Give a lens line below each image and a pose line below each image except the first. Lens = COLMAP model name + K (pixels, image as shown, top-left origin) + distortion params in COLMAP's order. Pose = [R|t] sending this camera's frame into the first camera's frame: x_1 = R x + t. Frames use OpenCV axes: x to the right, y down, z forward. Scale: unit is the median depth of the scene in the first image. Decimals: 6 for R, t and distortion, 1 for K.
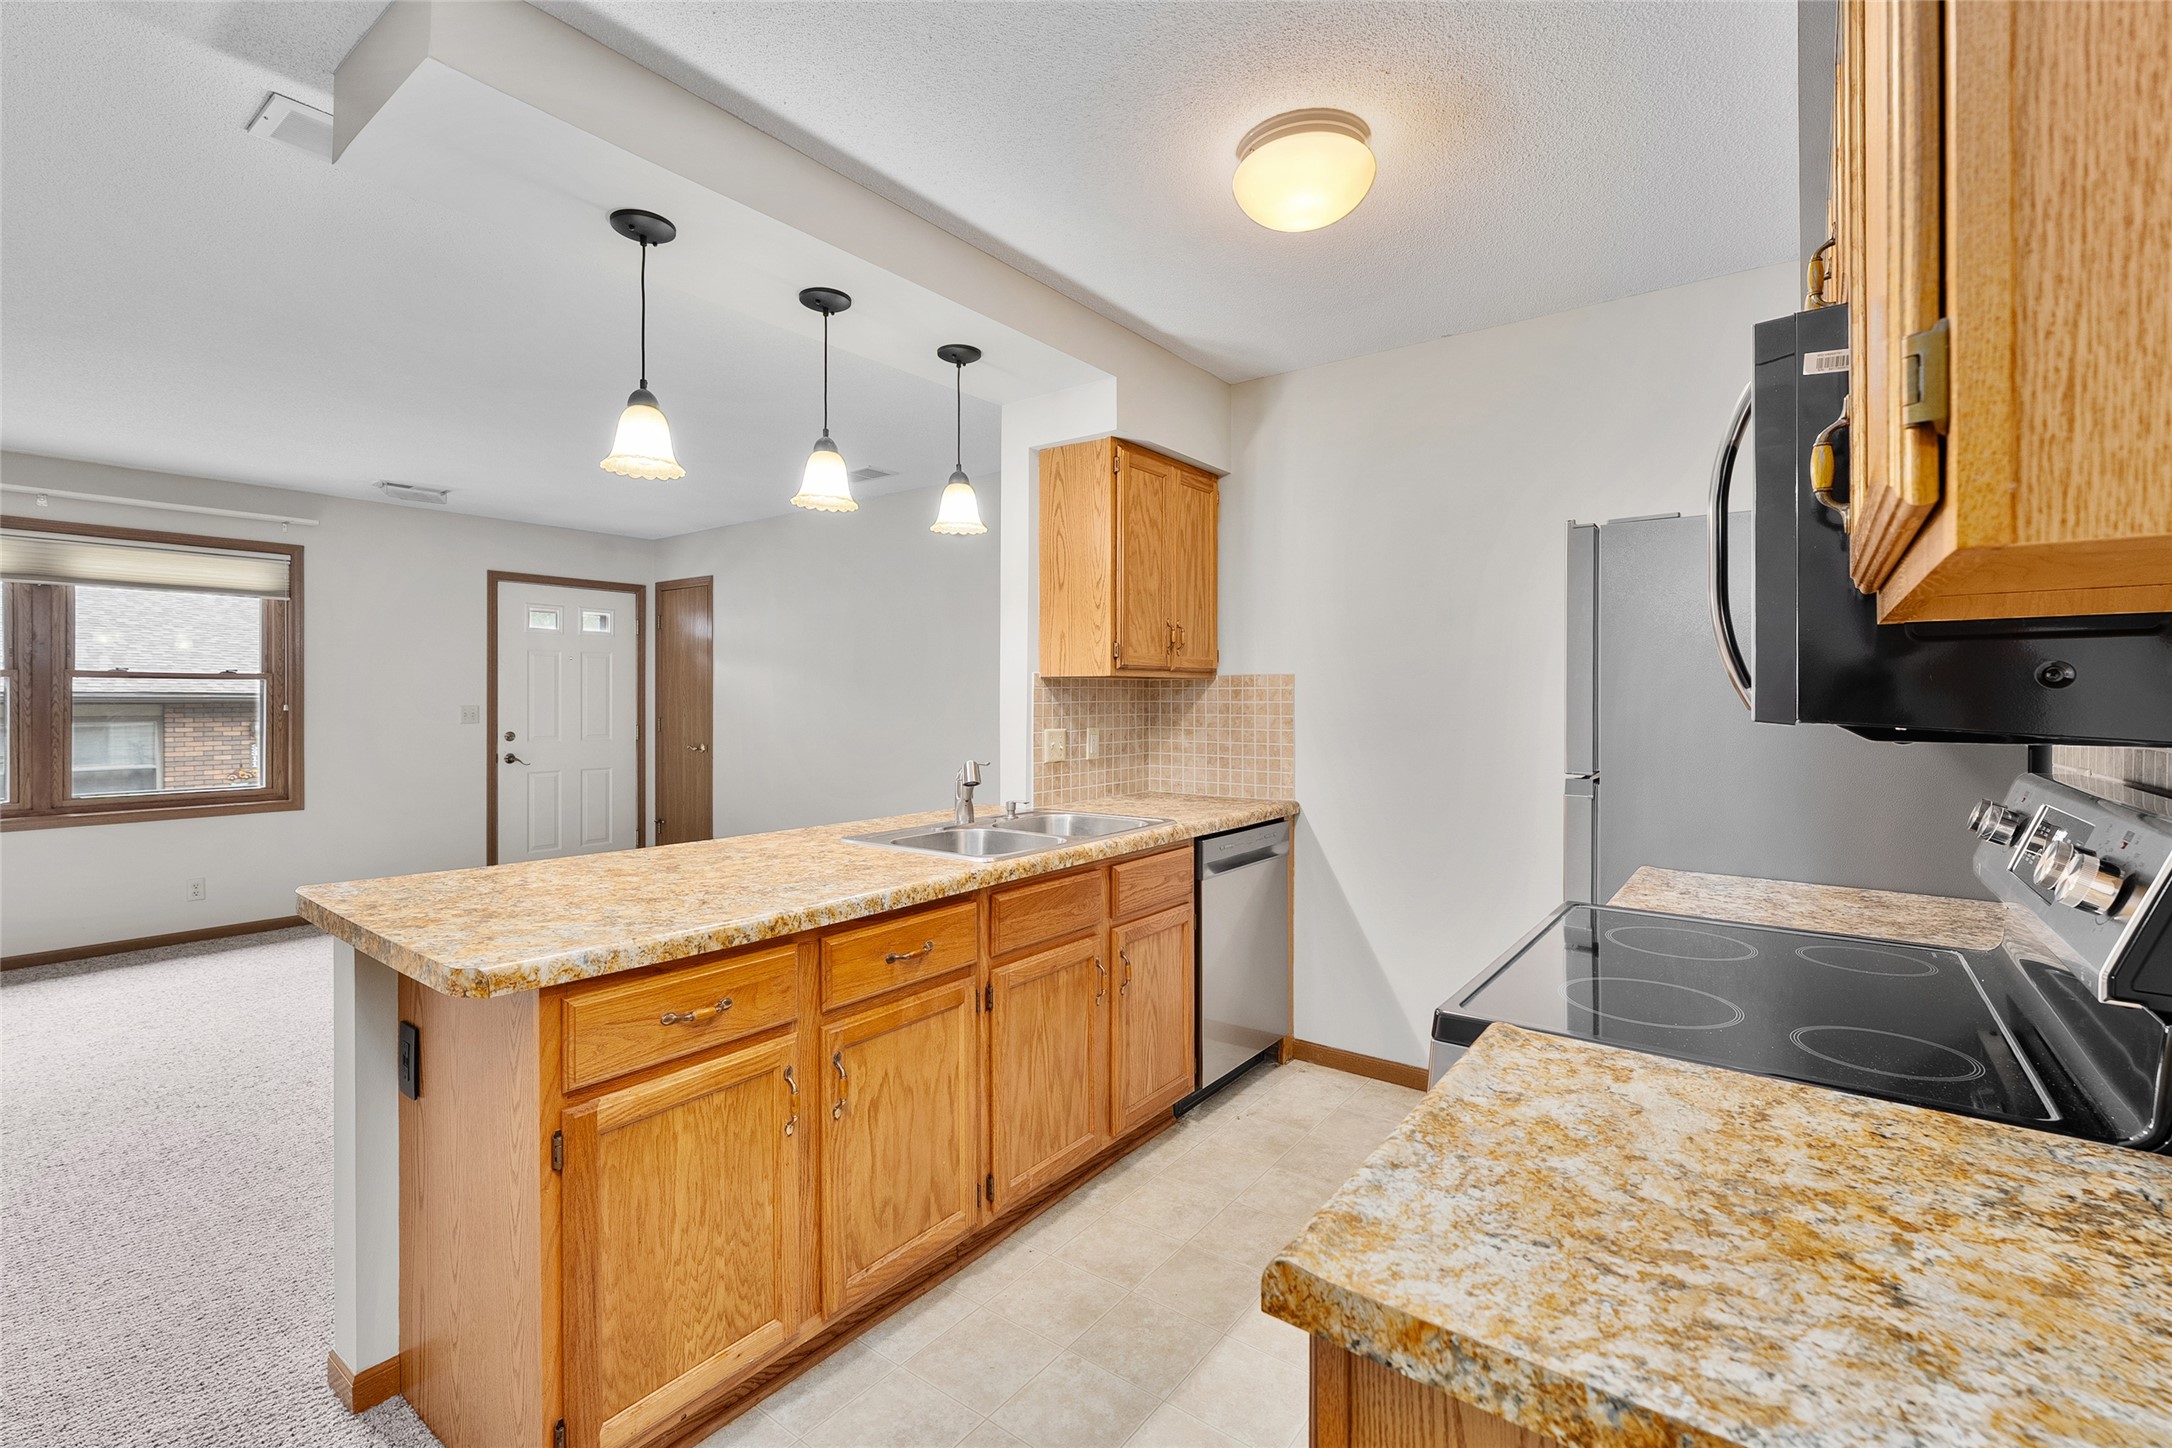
lens RADIAL K [[936.9, 0, 1094.2], [0, 936.9, 700.7], [0, 0, 1]] dist [-0.003241, -0.001237]
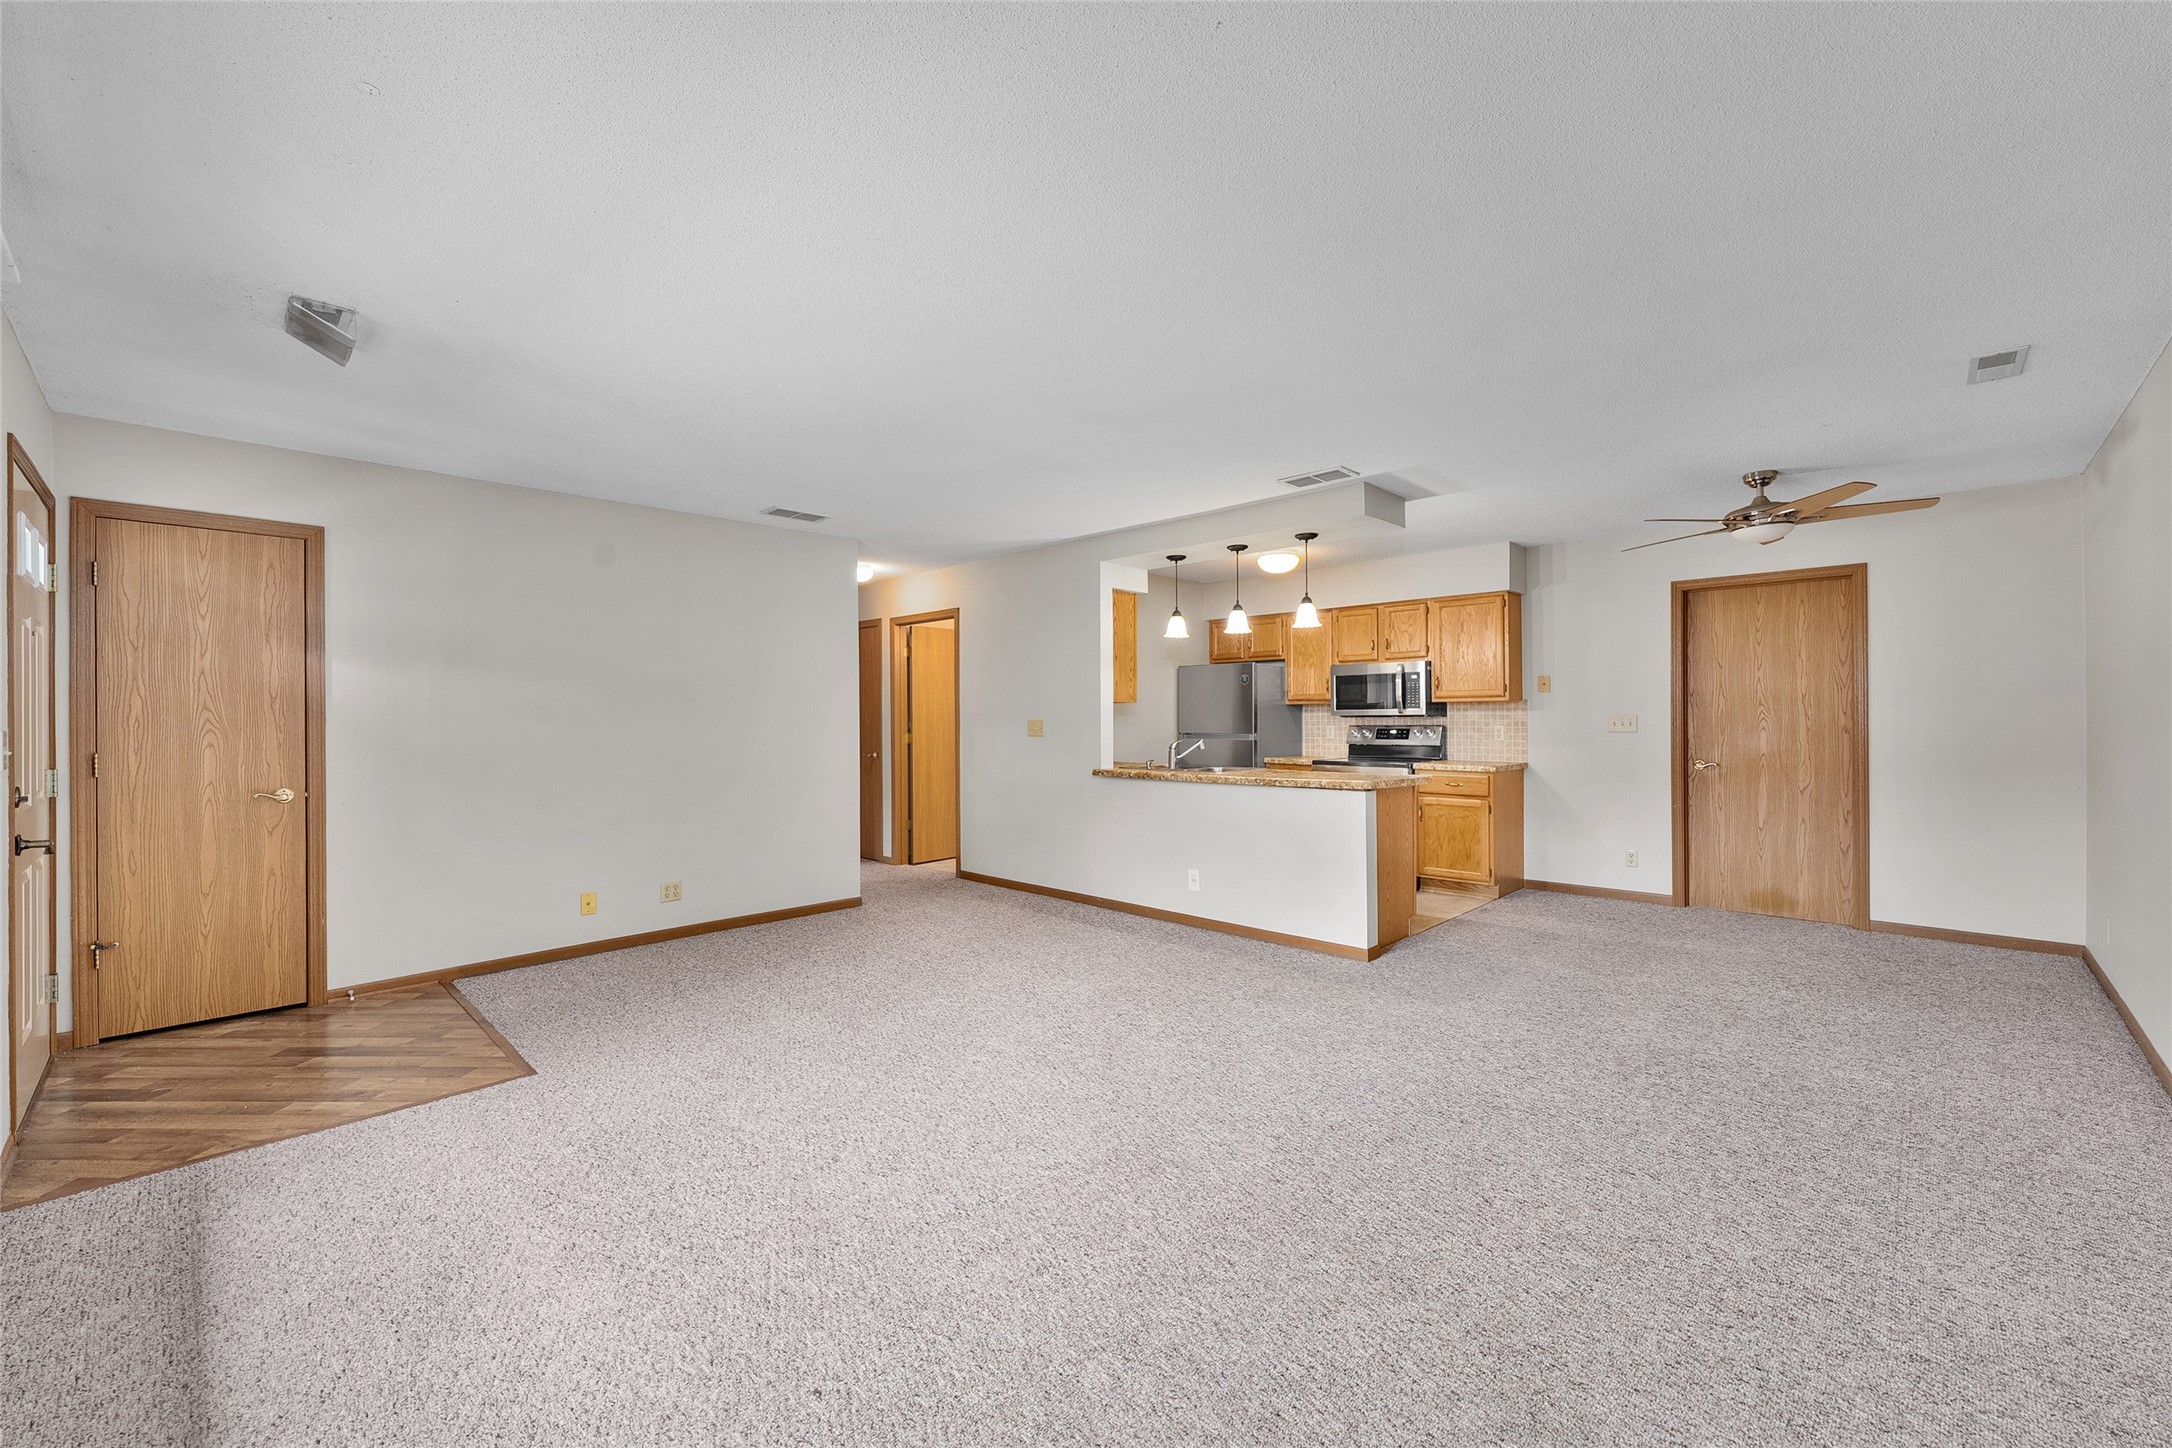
lens RADIAL K [[870.2, 0, 1074.2], [0, 870.2, 719.8], [0, 0, 1]] dist [0.000047, -0.001296]
pose [[0.131319, -0.004276, 0.991331, -1.886767], [0.009357, 0.999951, 0.003074, 0.005408], [-0.991296, 0.008872, 0.131353, 0.811969]]
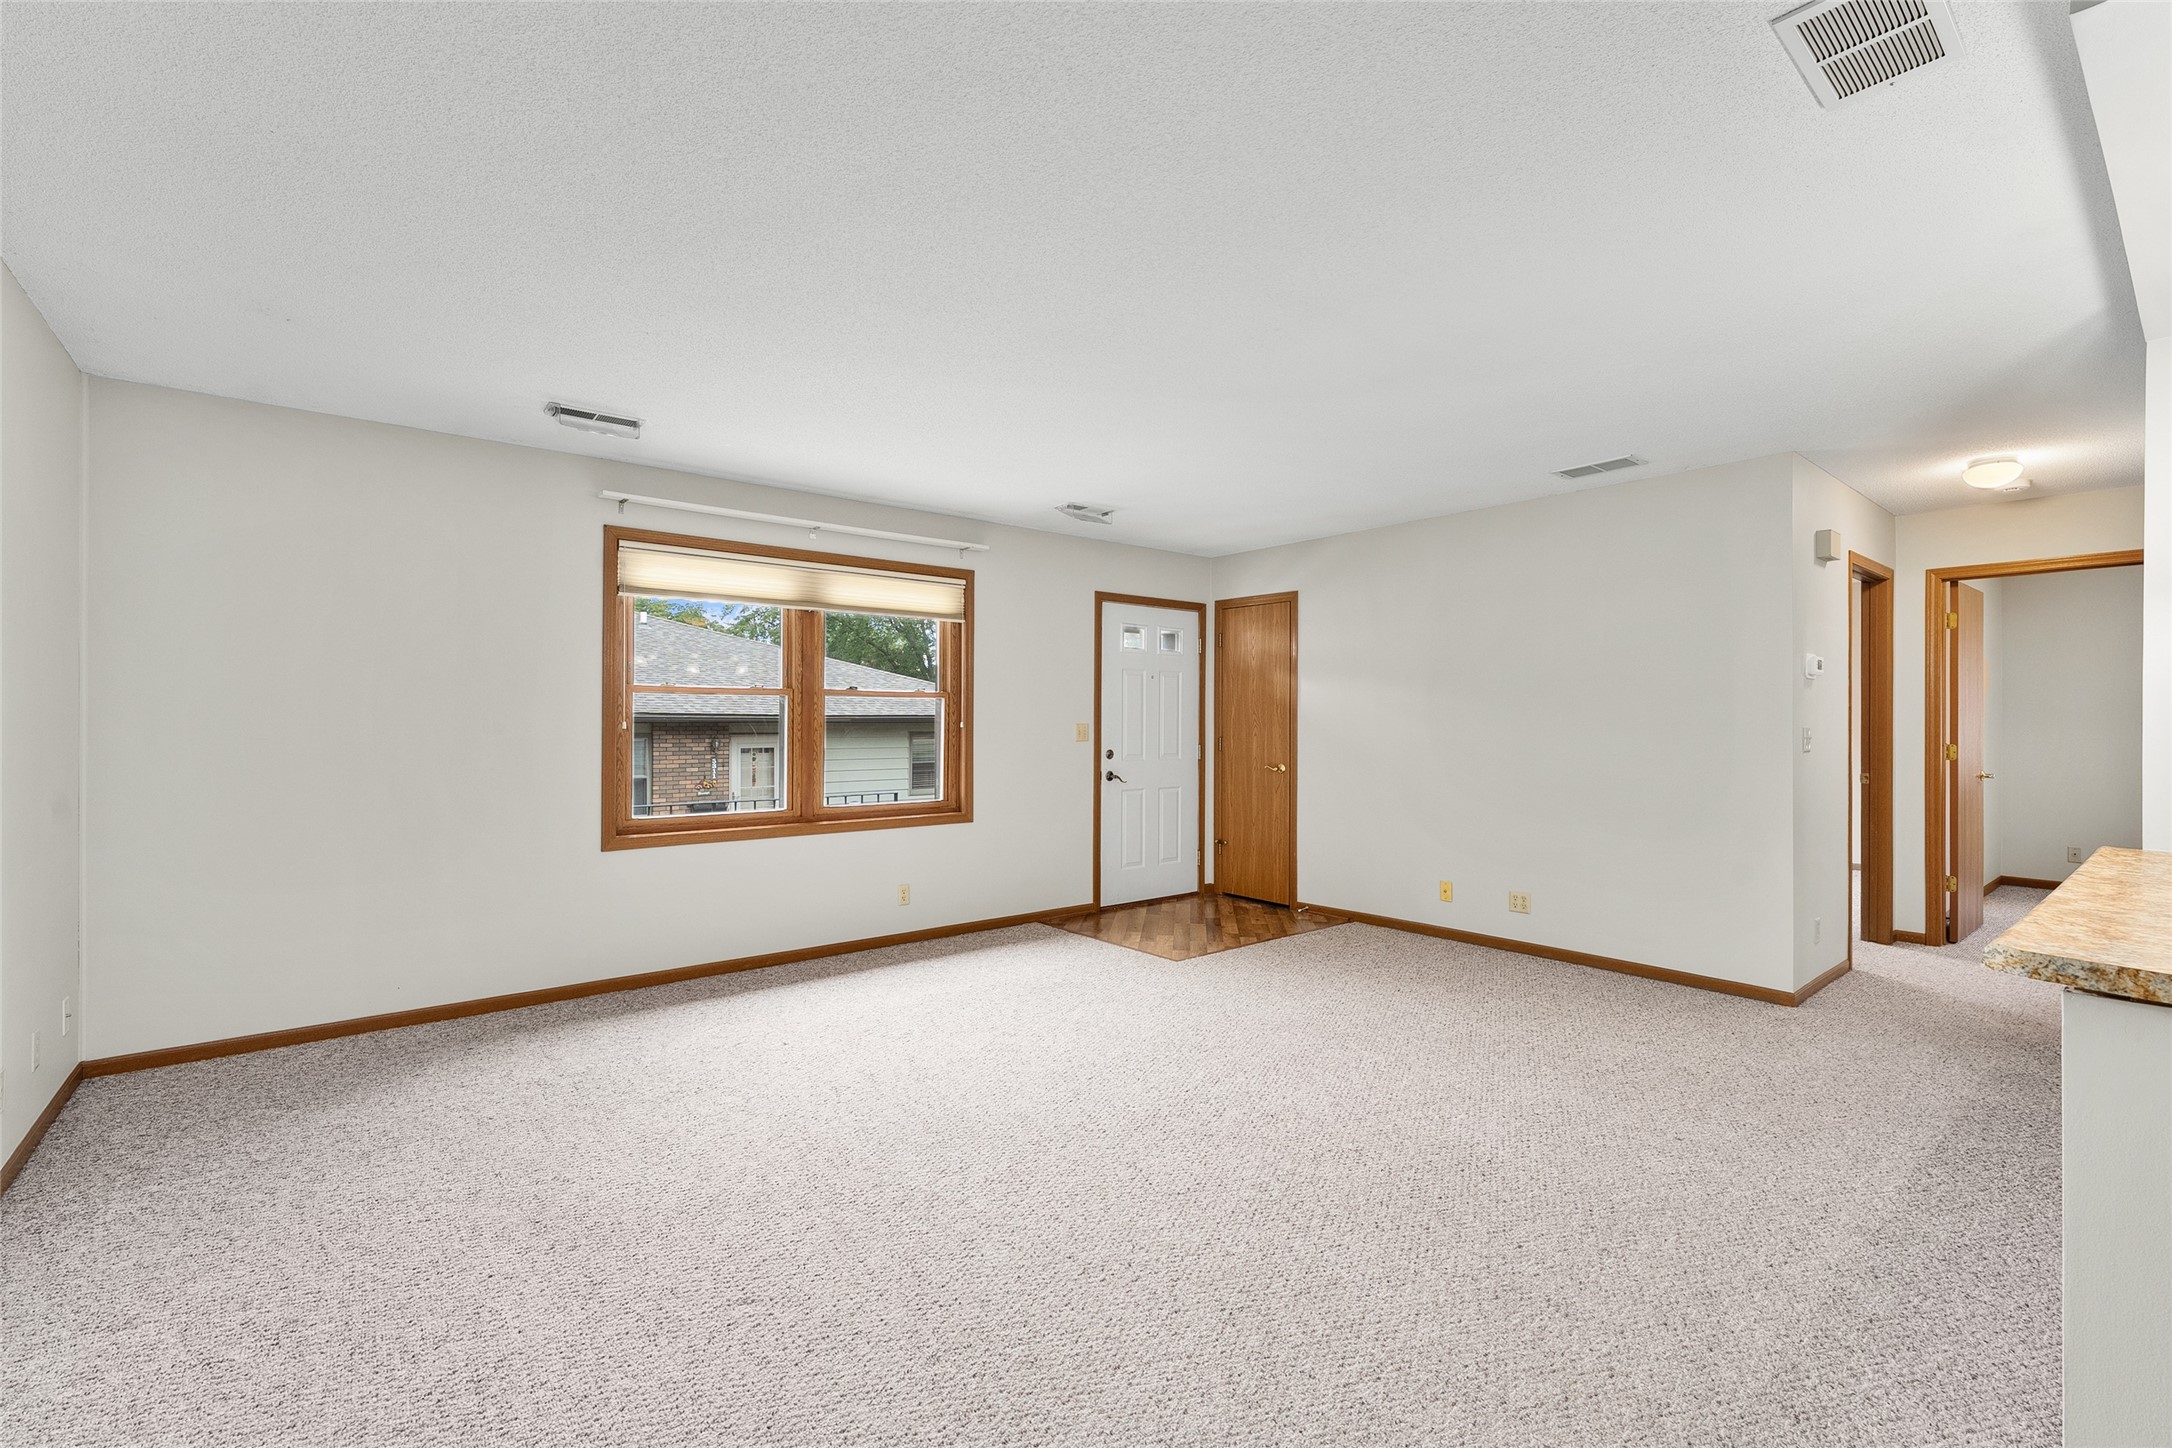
lens RADIAL K [[936.9, 0, 1087.8], [0, 936.9, 713.1], [0, 0, 1]] dist [-0.003241, -0.001237]
pose [[0.971806, 0.000932, -0.235778, -0.784188], [-0.003544, 0.999937, -0.010653, 0.008547], [0.235753, 0.011188, 0.971749, 0.014881]]
